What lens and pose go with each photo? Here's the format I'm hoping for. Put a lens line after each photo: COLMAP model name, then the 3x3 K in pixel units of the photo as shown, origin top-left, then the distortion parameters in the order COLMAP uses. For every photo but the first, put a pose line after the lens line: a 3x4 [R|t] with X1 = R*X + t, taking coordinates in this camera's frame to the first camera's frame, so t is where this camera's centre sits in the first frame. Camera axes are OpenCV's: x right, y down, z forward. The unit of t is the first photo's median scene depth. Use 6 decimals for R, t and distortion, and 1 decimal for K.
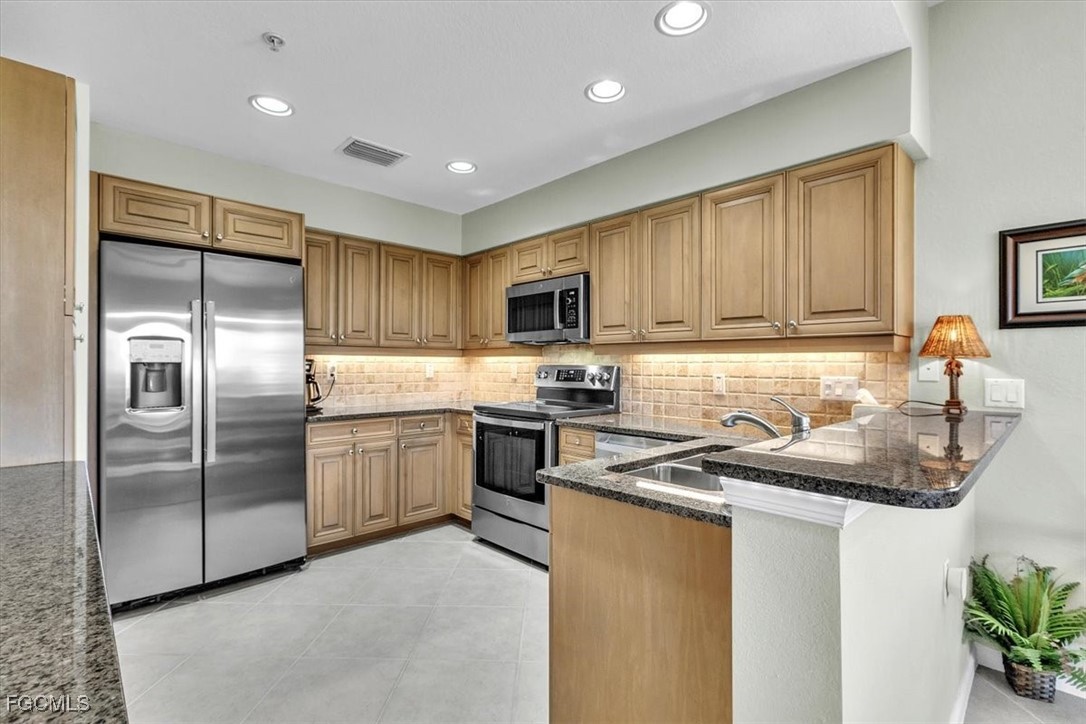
lens RADIAL K [[491.5, 0, 549.7], [0, 491.5, 363.3], [0, 0, 1]] dist [-0.002547, -0.000291]
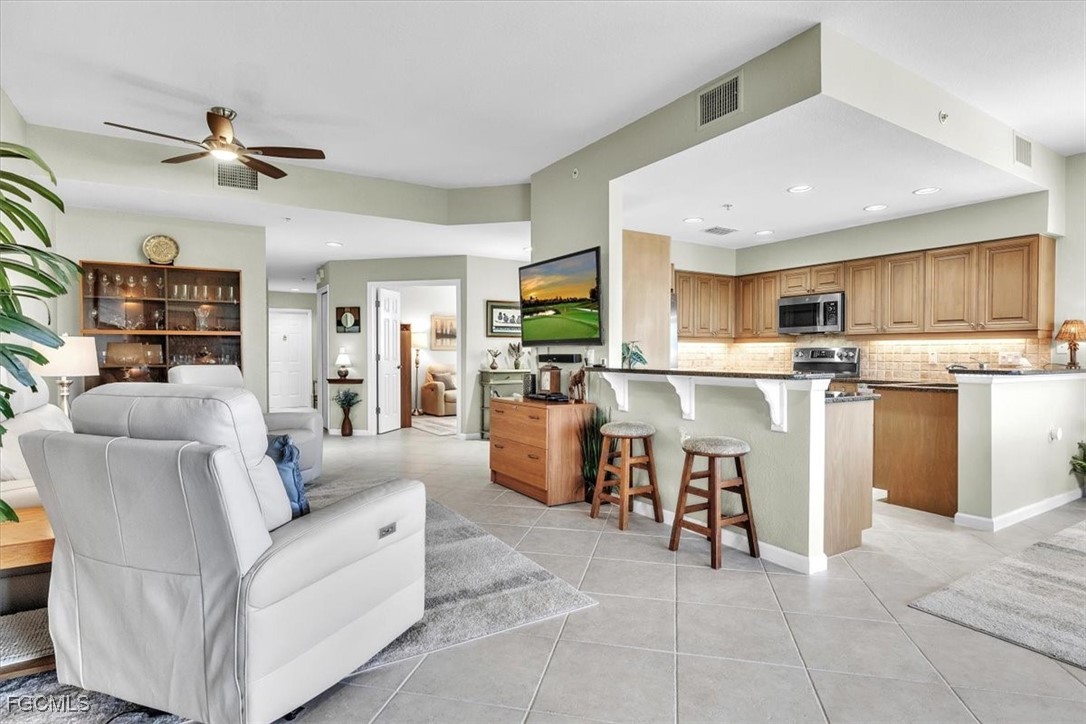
lens RADIAL K [[563.4, 0, 543.0], [0, 563.4, 362.0], [0, 0, 1]] dist [-0.003066, -0.000034]
pose [[0.977187, 0.002956, -0.212358, -0.530487], [0.000380, 0.999877, 0.015664, 0.024505], [0.212378, -0.015387, 0.977066, -1.125439]]
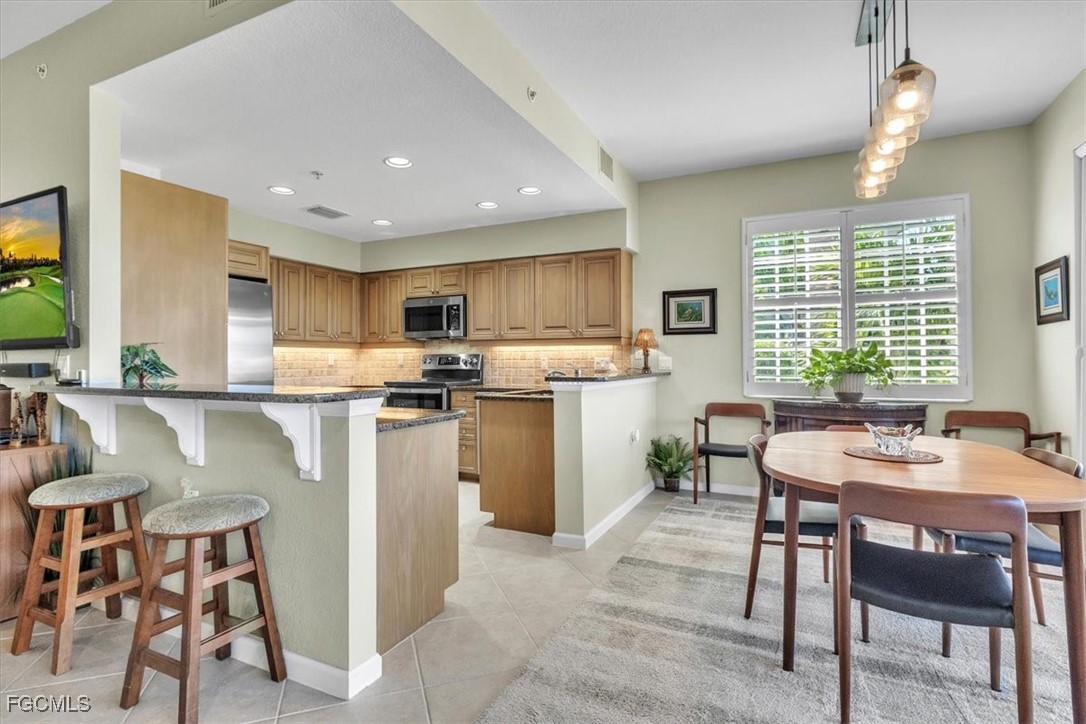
lens RADIAL K [[532.7, 0, 548.3], [0, 532.7, 357.1], [0, 0, 1]] dist [-0.002753, -0.000221]
pose [[0.936708, -0.003919, 0.350091, -0.283501], [0.005617, 0.999977, -0.003834, 0.024891], [-0.350067, 0.005558, 0.936708, -0.725206]]
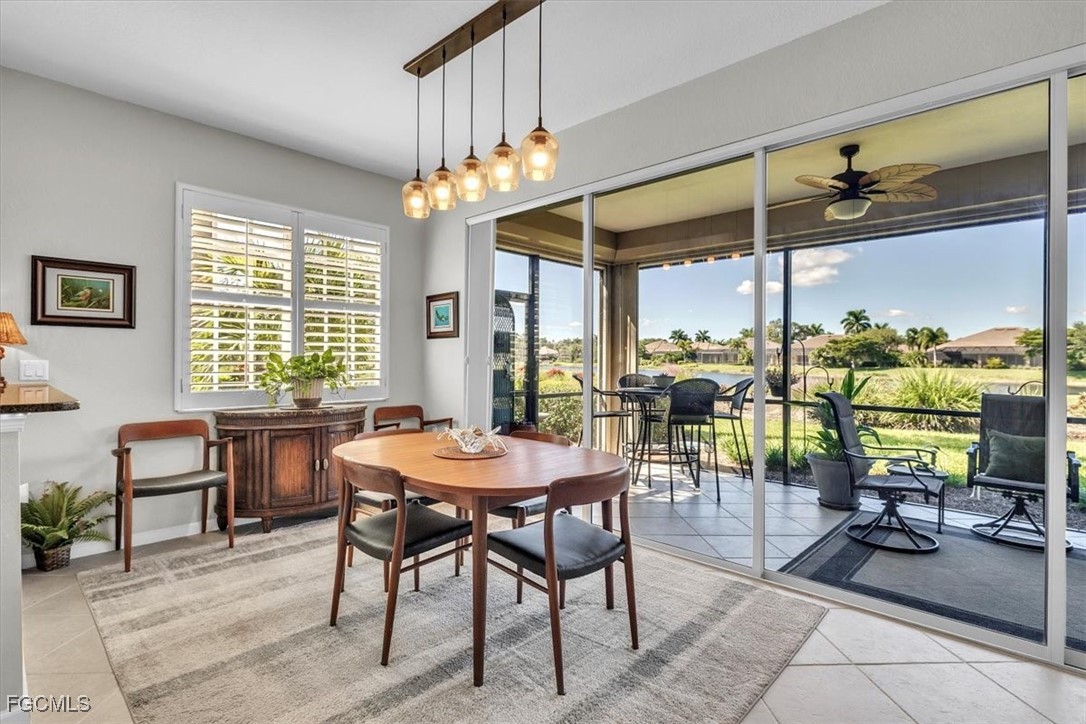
lens RADIAL K [[519.5, 0, 541.9], [0, 519.5, 358.9], [0, 0, 1]] dist [-0.003149, -0.000335]
pose [[-0.043515, -0.001866, 0.999051, -0.415405], [-0.007855, 0.999968, 0.001525, 0.009272], [-0.999022, -0.007781, -0.043528, -0.262712]]
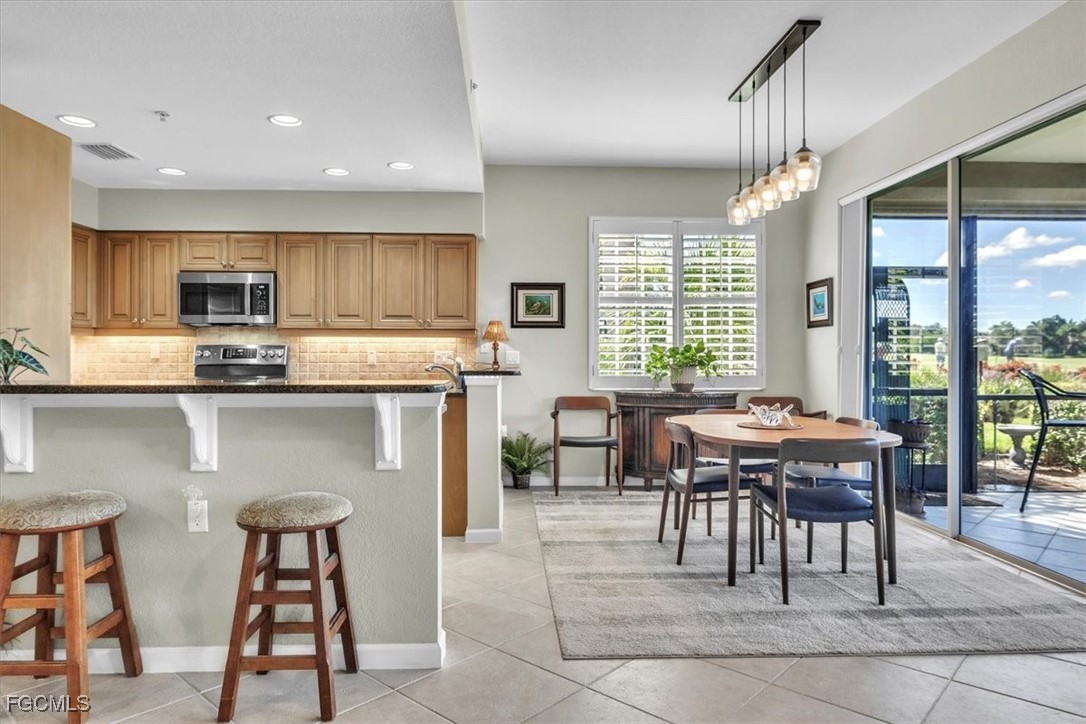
lens RADIAL K [[687.0, 0, 541.3], [0, 687.0, 355.0], [0, 0, 1]] dist [0.000104, 0.000298]
pose [[0.661605, -0.002592, 0.749848, -0.832607], [-0.001277, 0.999989, 0.004584, 0.023054], [-0.749851, -0.003991, 0.661594, -0.725754]]
